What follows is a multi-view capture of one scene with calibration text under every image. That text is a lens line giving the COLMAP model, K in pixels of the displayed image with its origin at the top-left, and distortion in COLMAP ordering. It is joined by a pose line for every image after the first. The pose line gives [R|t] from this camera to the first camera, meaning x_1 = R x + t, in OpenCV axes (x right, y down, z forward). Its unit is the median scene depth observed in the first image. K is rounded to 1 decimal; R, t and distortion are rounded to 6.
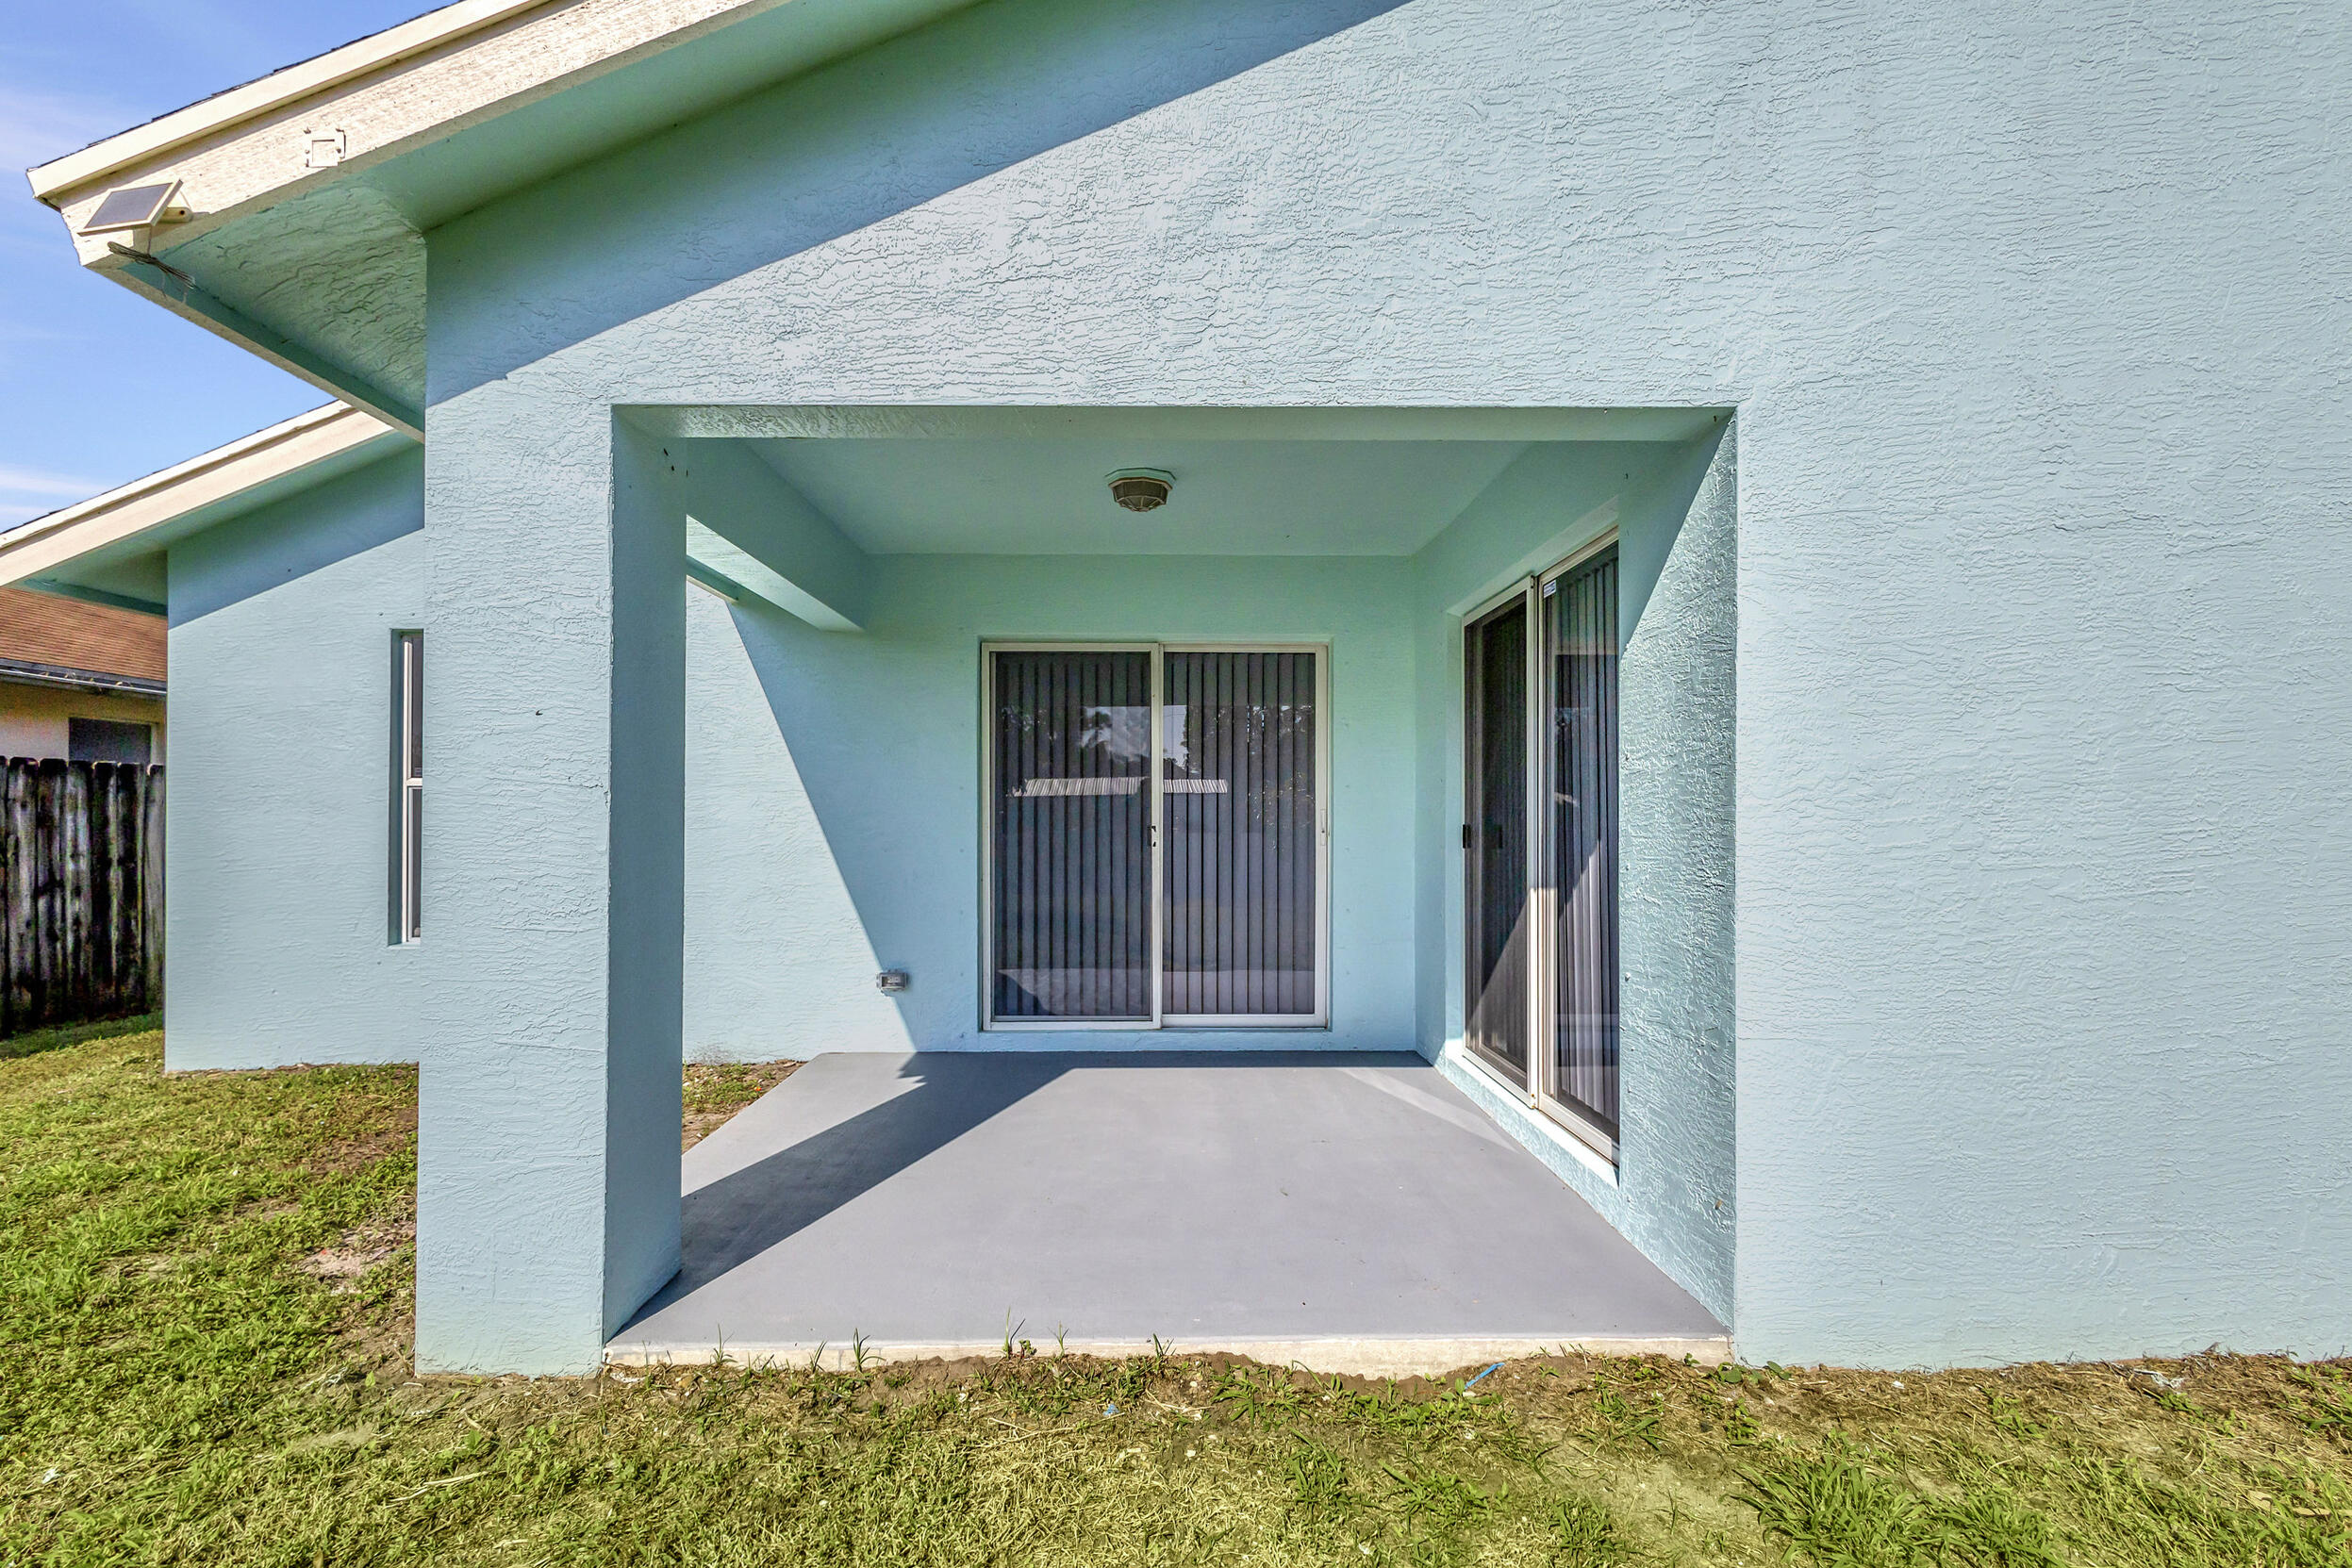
lens RADIAL K [[1089.6, 0, 1178.7], [0, 1089.6, 804.4], [0, 0, 1]] dist [0.004762, -0.001406]
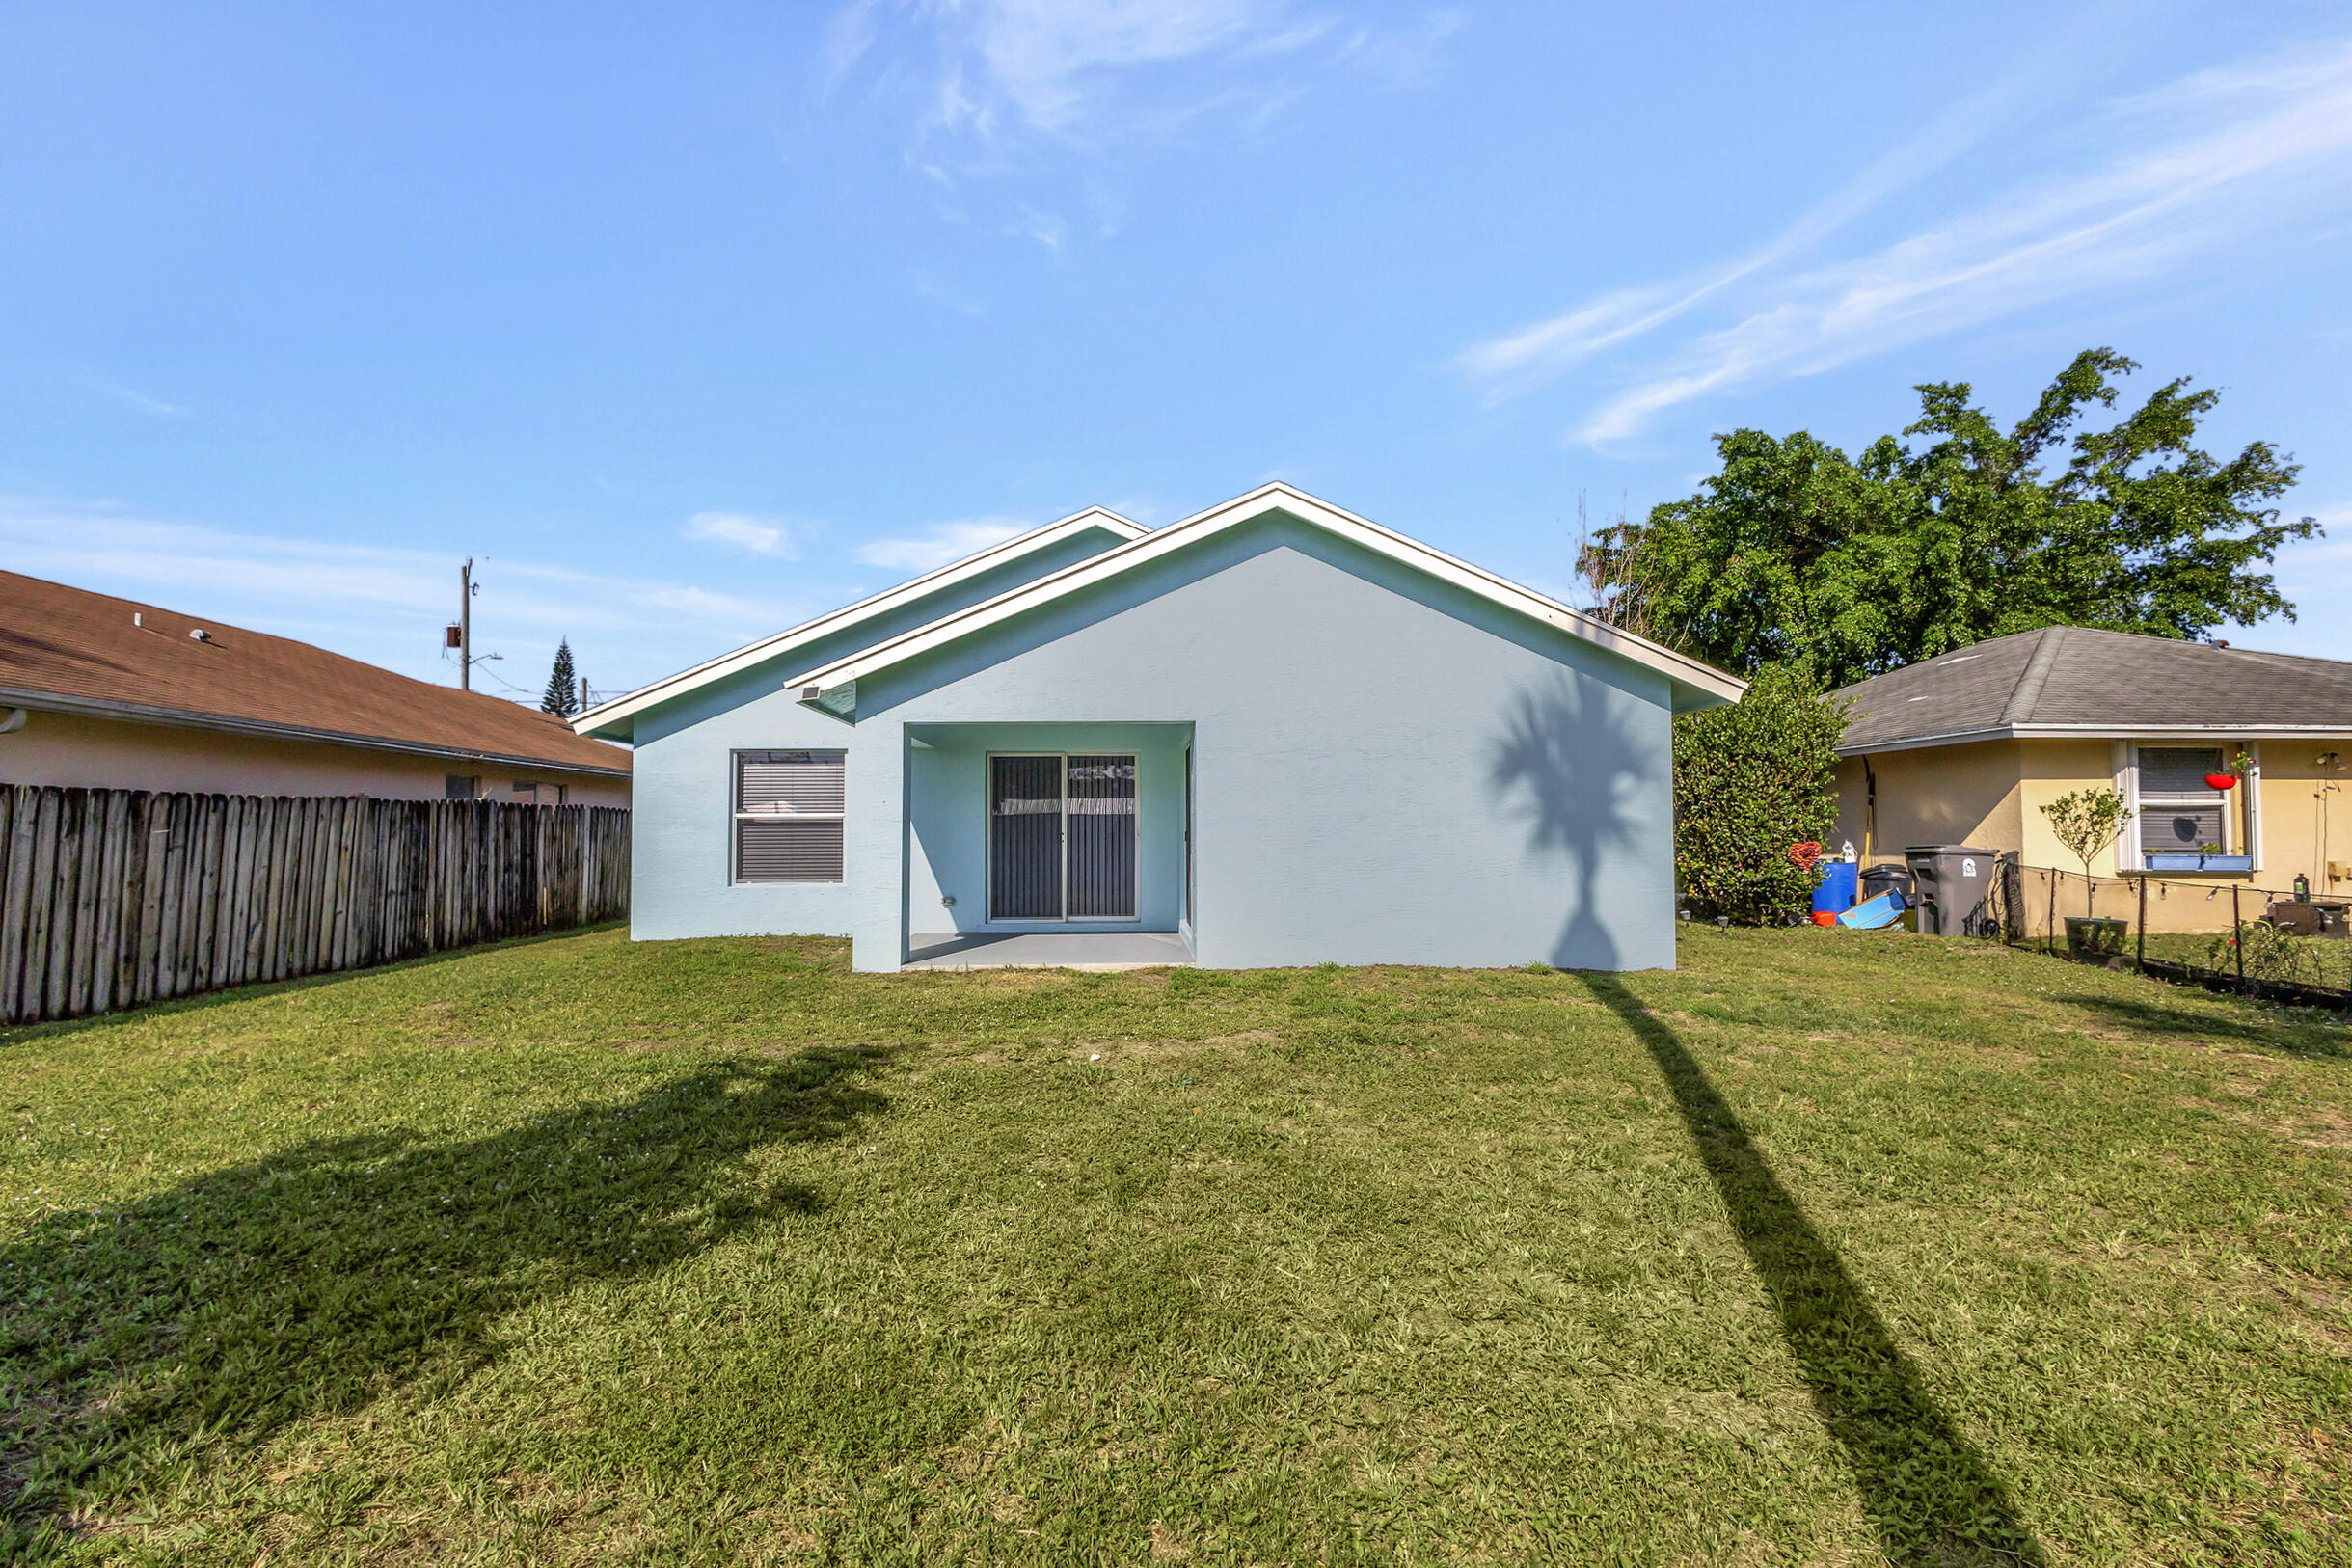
lens RADIAL K [[1089.7, 0, 1182.2], [0, 1089.7, 791.3], [0, 0, 1]] dist [0.004762, -0.001406]
pose [[0.999409, -0.003577, 0.034196, 0.154850], [0.004519, 0.999611, -0.027523, -0.003666], [-0.034084, 0.027662, 0.999036, -1.339253]]
